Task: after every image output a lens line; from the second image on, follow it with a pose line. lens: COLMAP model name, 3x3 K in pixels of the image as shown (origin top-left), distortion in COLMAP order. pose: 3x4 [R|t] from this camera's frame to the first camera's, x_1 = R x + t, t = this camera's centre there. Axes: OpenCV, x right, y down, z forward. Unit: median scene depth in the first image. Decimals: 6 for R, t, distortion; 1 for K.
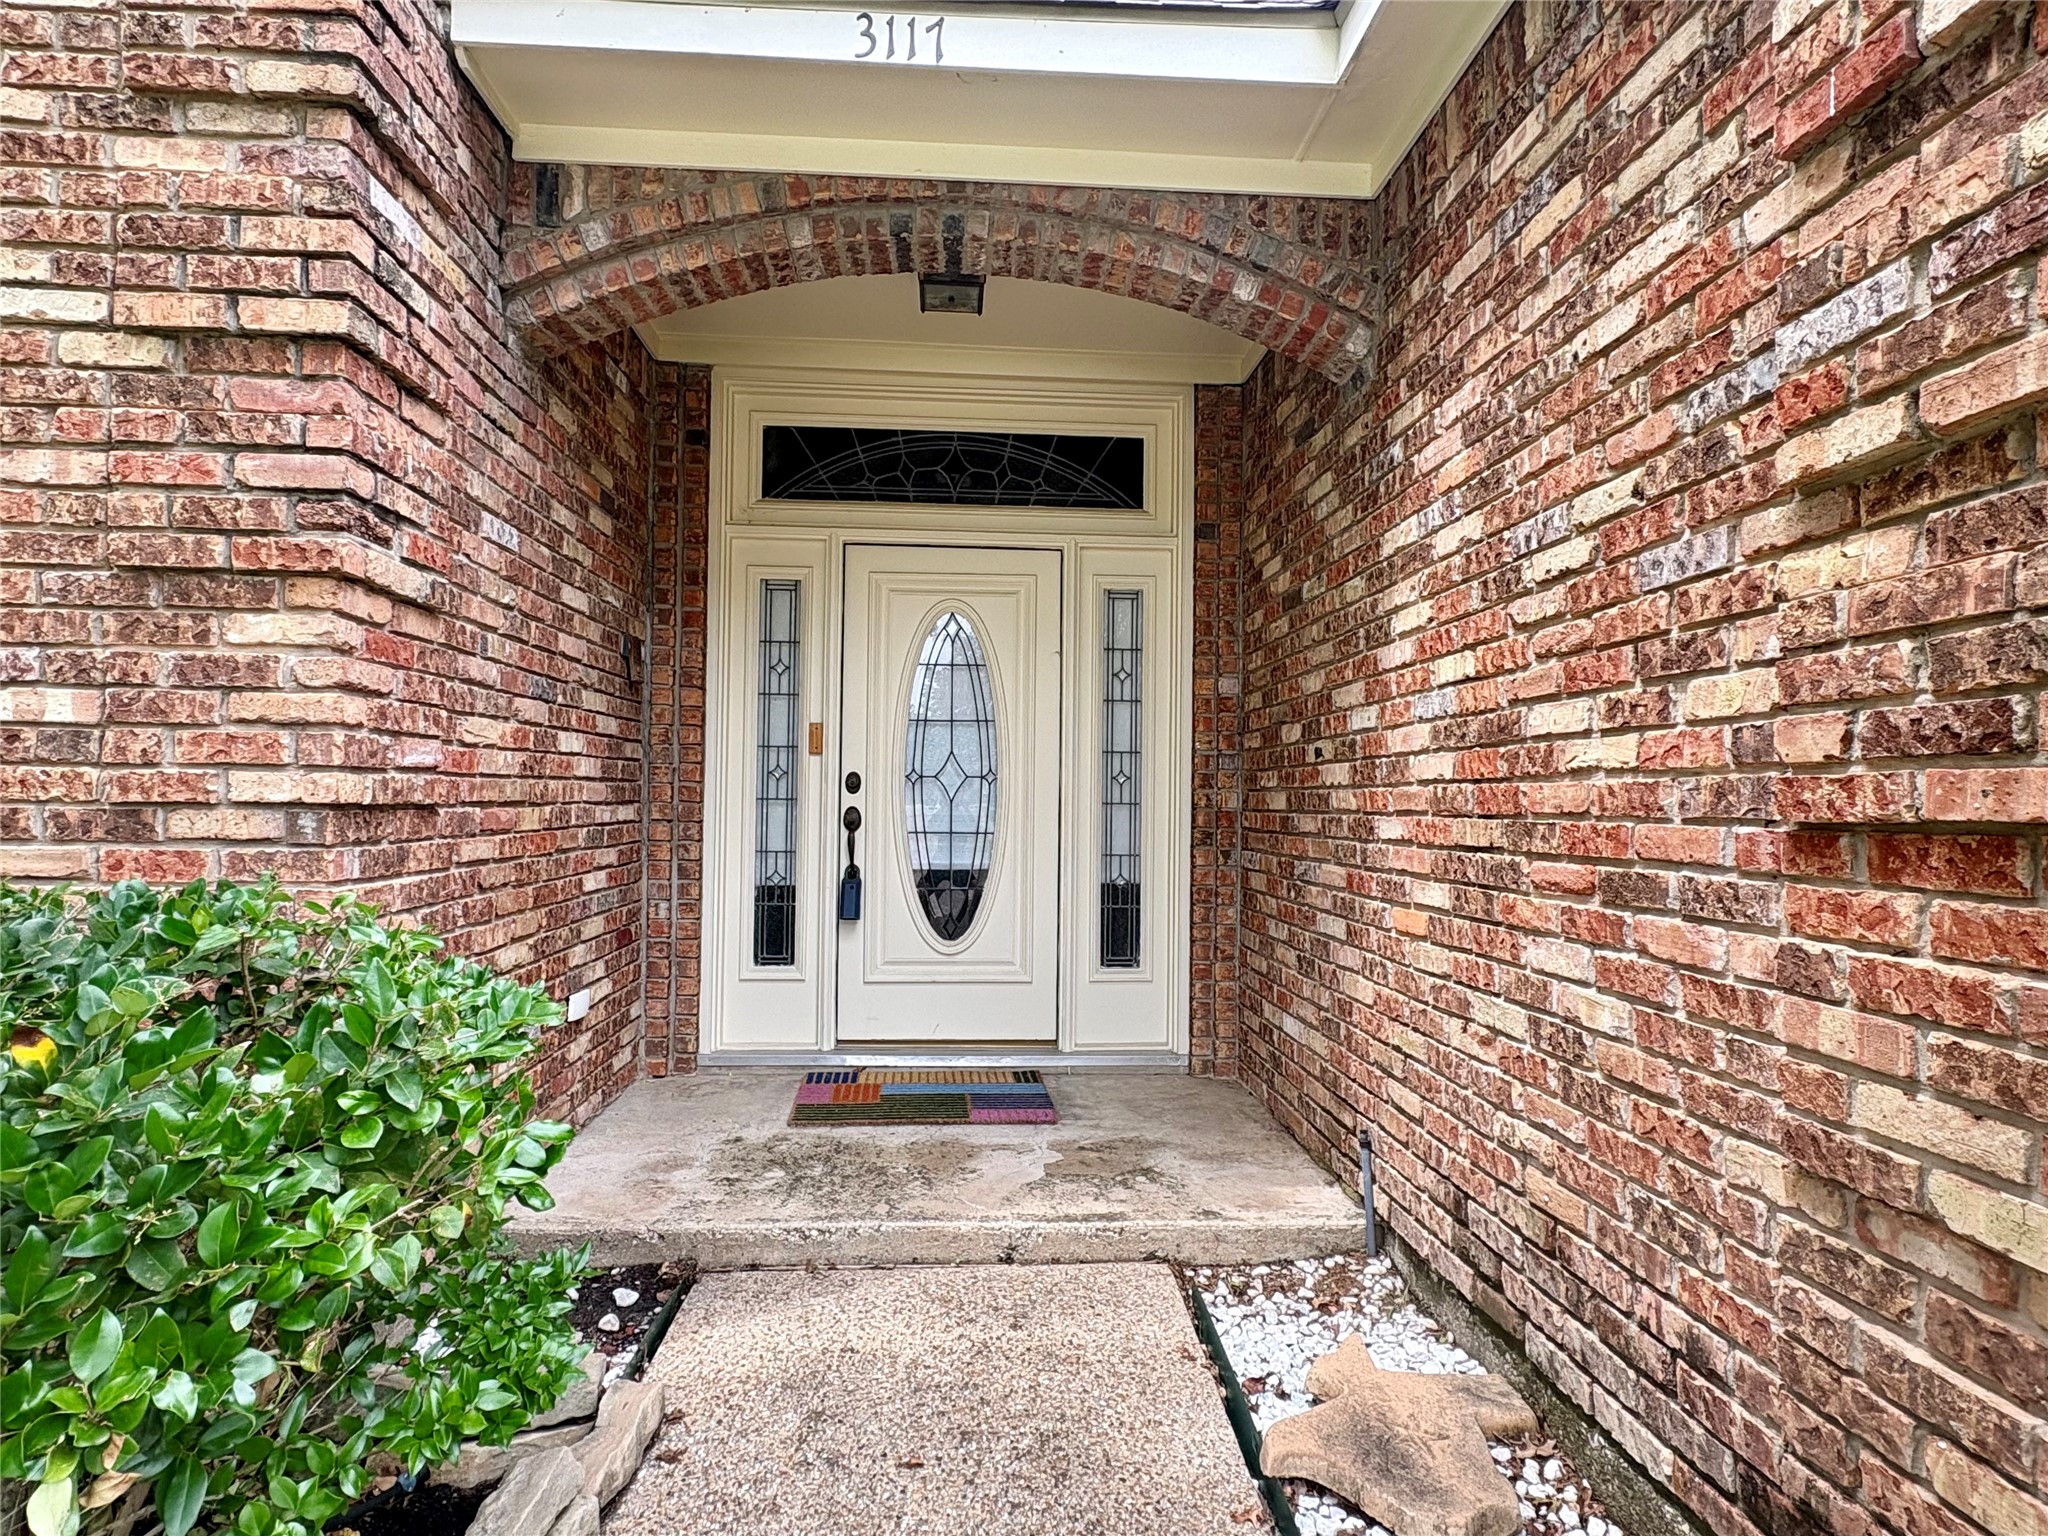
lens RADIAL K [[1072.5, 0, 1024.0], [0, 1072.5, 768.0], [0, 0, 1]] dist [0.000363, 0.000016]
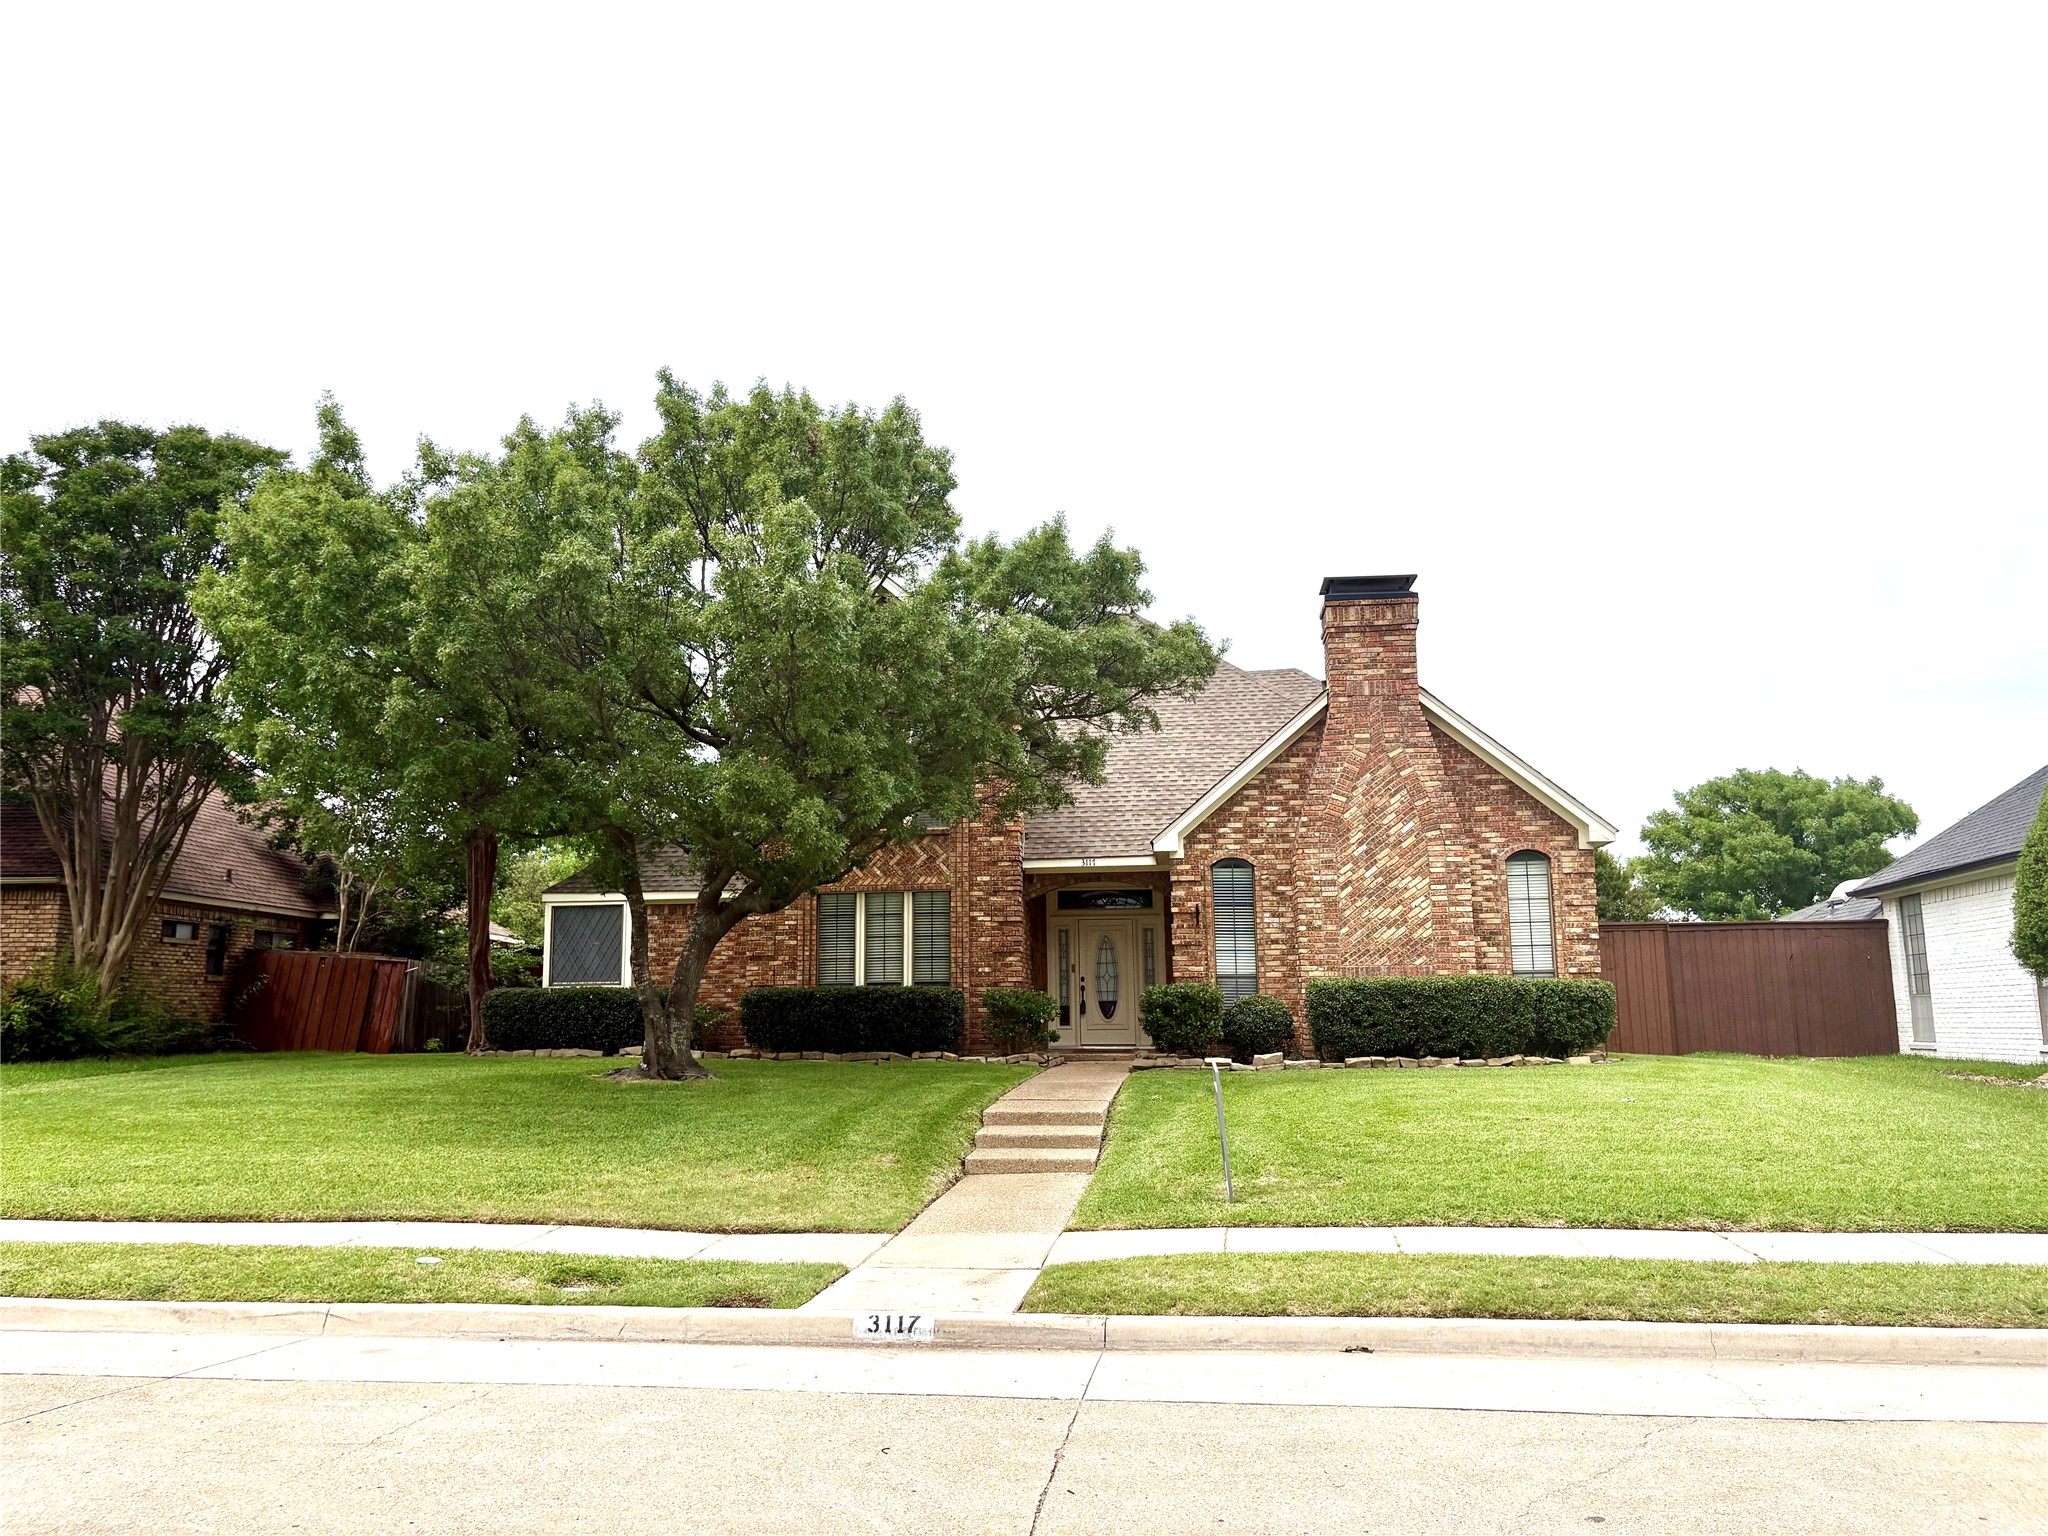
lens RADIAL K [[1539.9, 0, 1024.0], [0, 1539.9, 768.0], [0, 0, 1]] dist [0.000773, 0.000006]
pose [[0.984317, -0.049965, -0.169184, 0.644462], [0.026571, 0.990102, -0.137814, 0.019429], [0.174395, 0.131157, 0.975902, -4.806393]]
